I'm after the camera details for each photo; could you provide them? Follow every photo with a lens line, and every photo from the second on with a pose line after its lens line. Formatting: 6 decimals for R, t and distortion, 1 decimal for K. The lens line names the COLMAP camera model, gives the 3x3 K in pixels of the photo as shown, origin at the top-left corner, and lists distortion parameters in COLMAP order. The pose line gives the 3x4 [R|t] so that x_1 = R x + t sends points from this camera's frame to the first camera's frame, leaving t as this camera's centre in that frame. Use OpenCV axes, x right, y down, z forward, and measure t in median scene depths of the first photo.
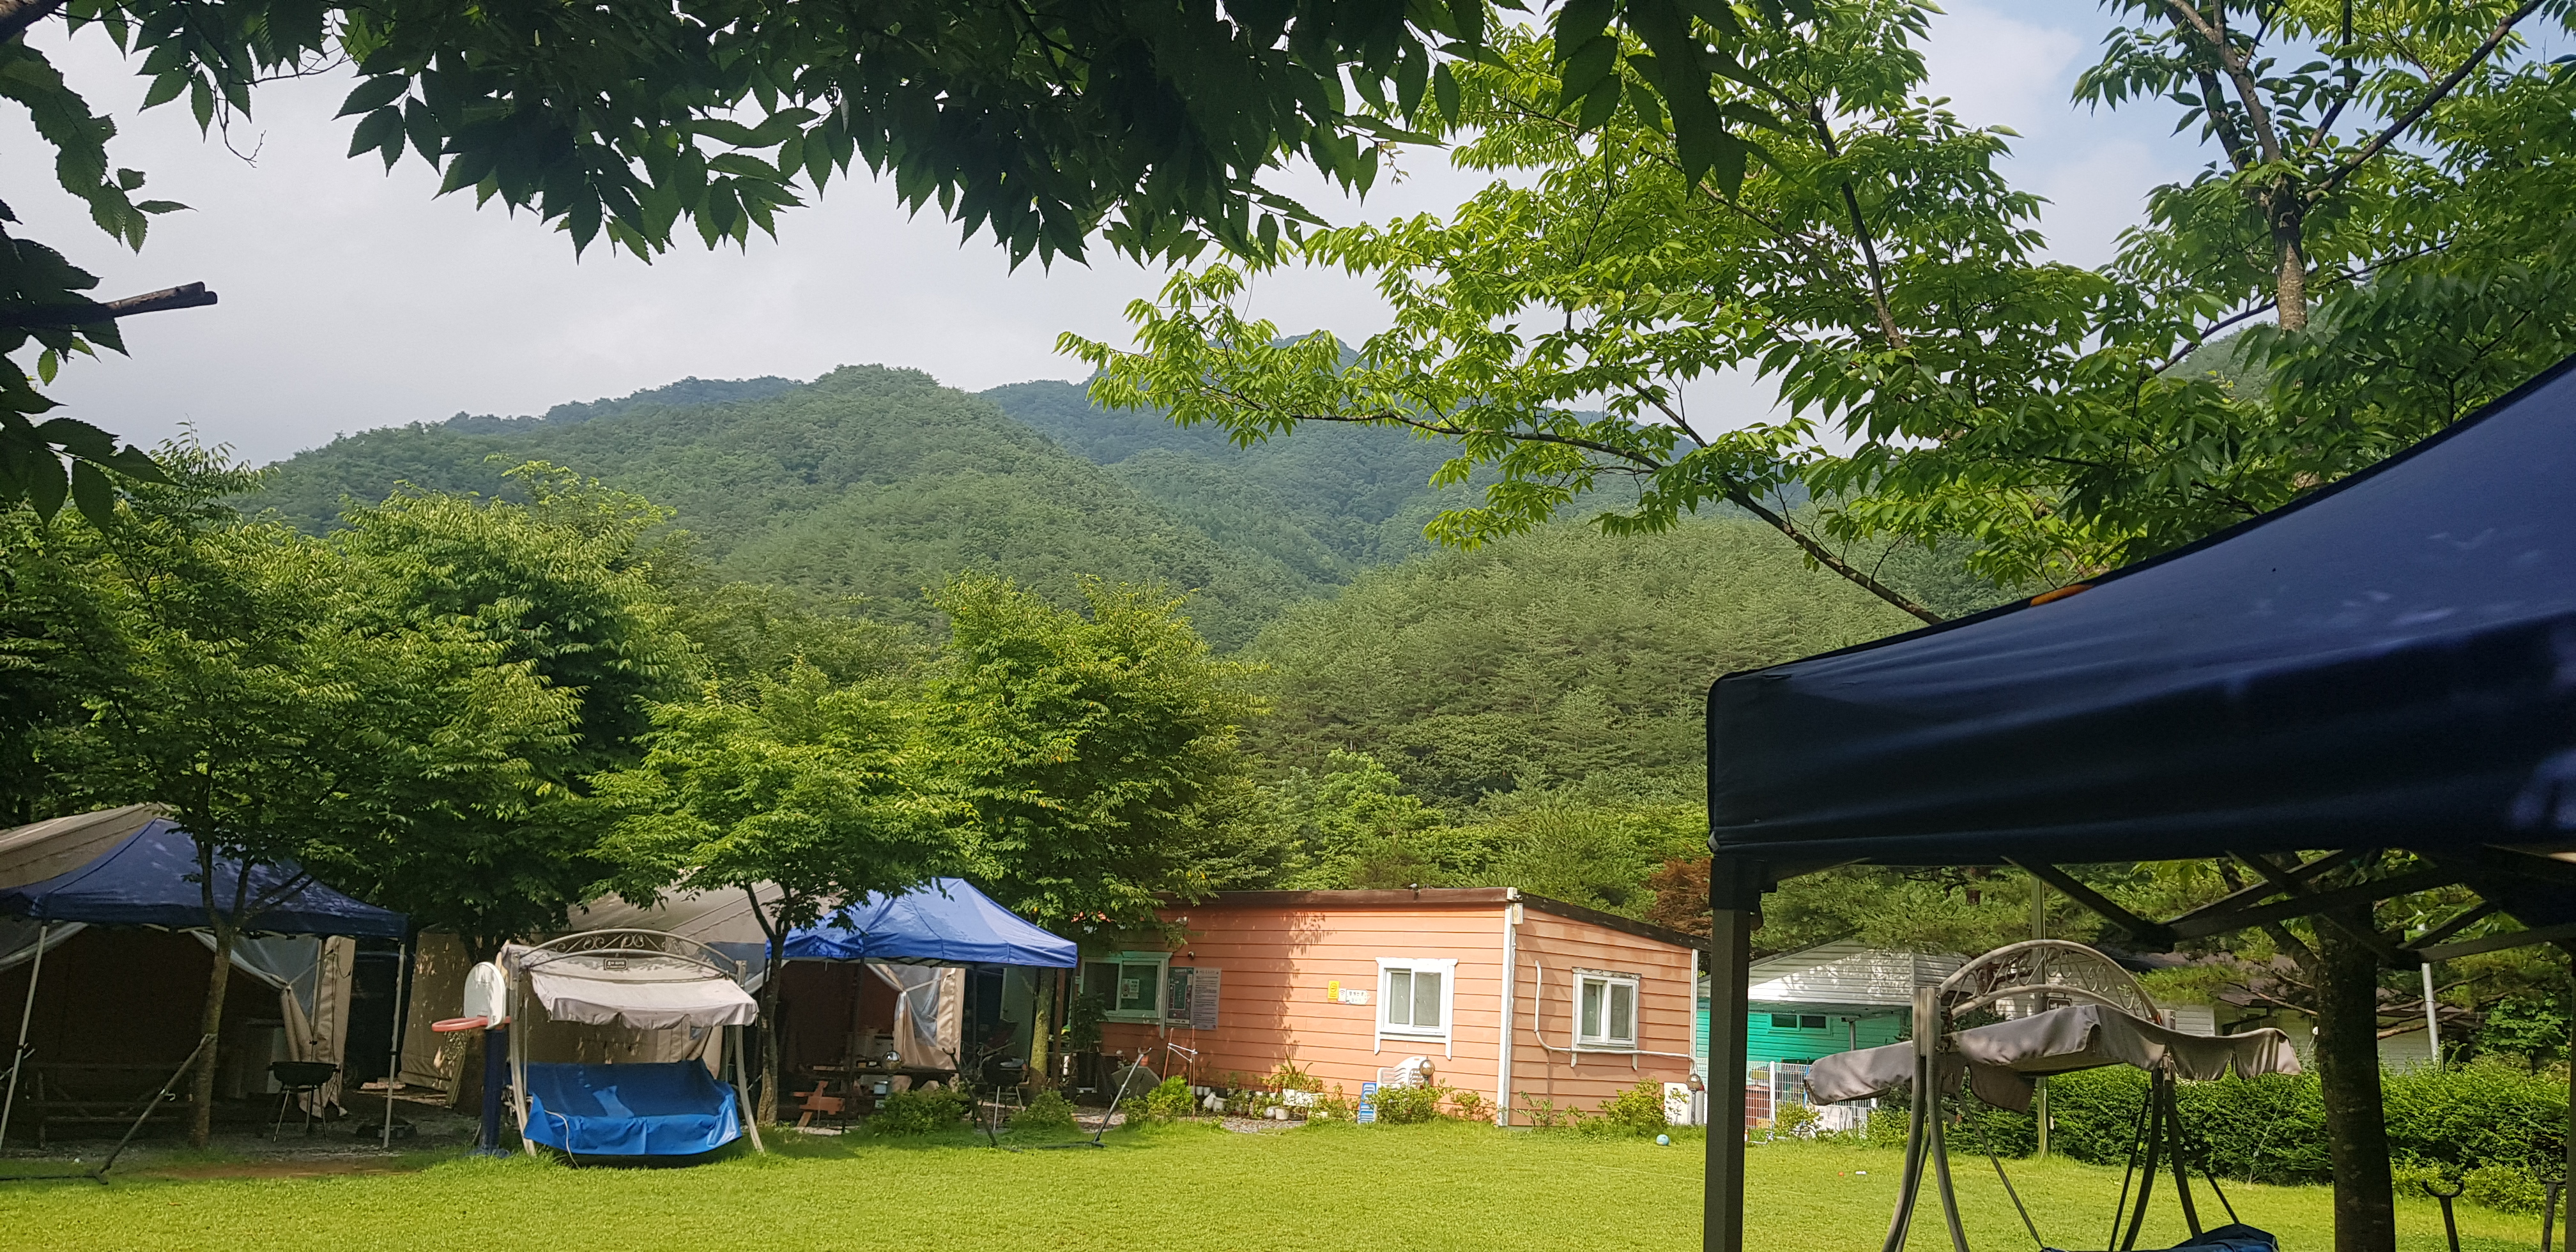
lens RADIAL K [[1988.0, 0, 1288.0], [0, 1988.0, 626.0], [0, 0, 1]] dist [0.122093, -0.310039]
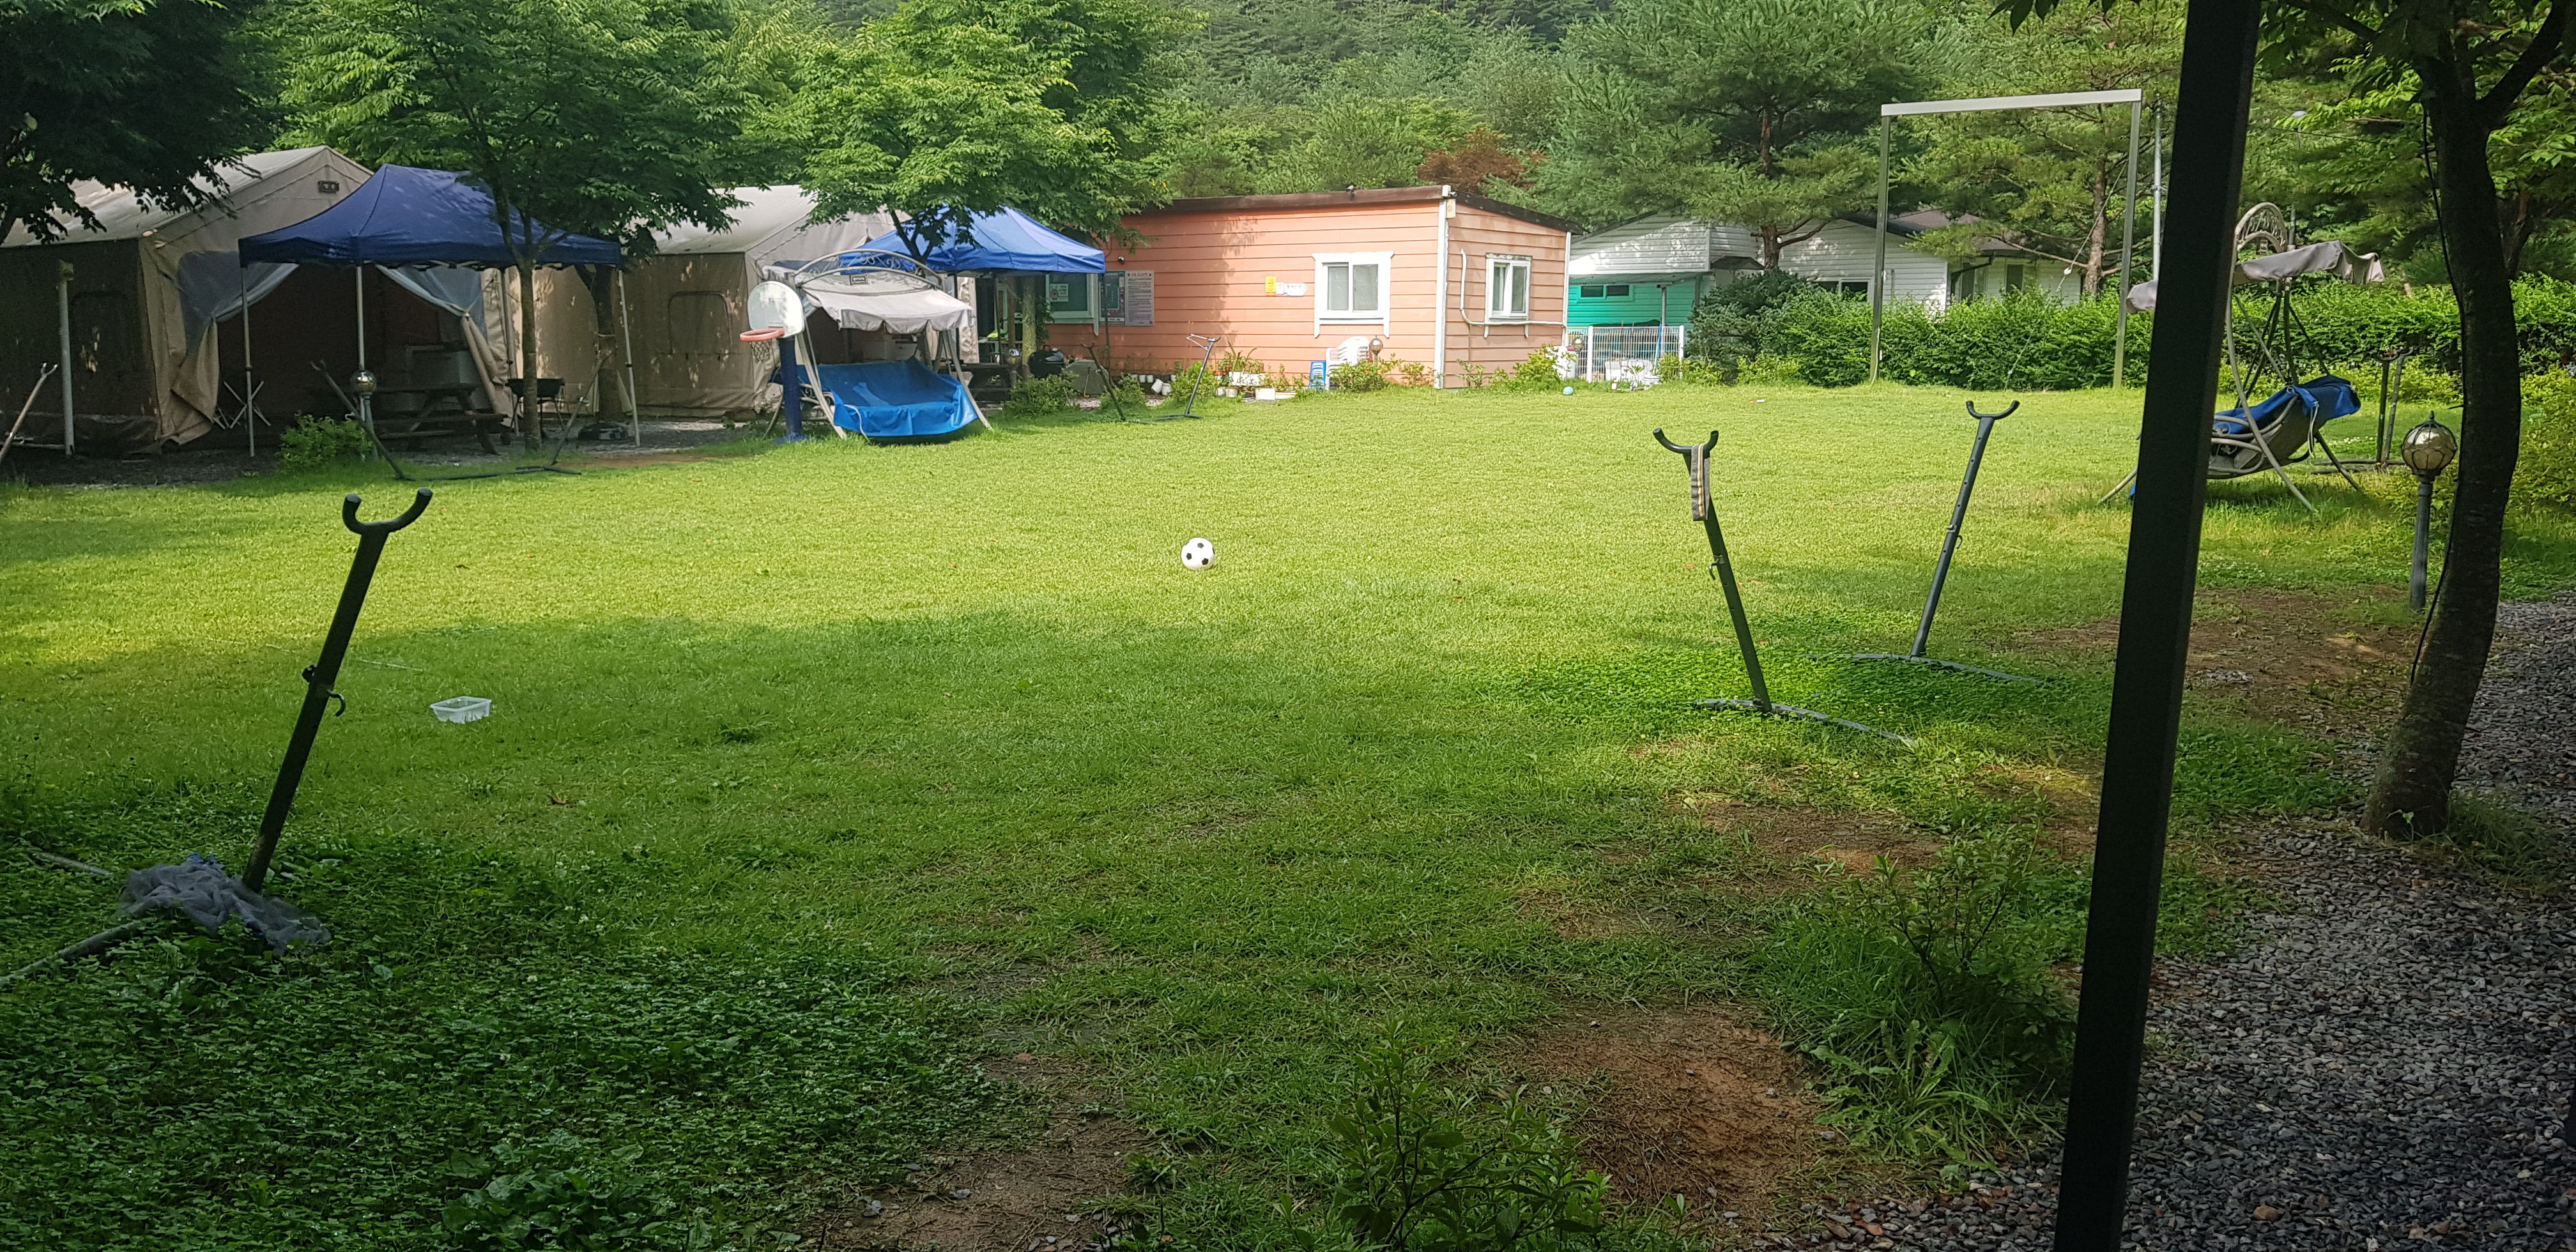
lens RADIAL K [[1984.4, 0, 1288.0], [0, 1984.4, 626.0], [0, 0, 1]] dist [0.172563, -0.214662]
pose [[0.979740, -0.080398, 0.183430, -0.201559], [0.013243, 0.939888, 0.341226, -0.024194], [-0.199837, -0.331884, 0.921910, -0.124332]]
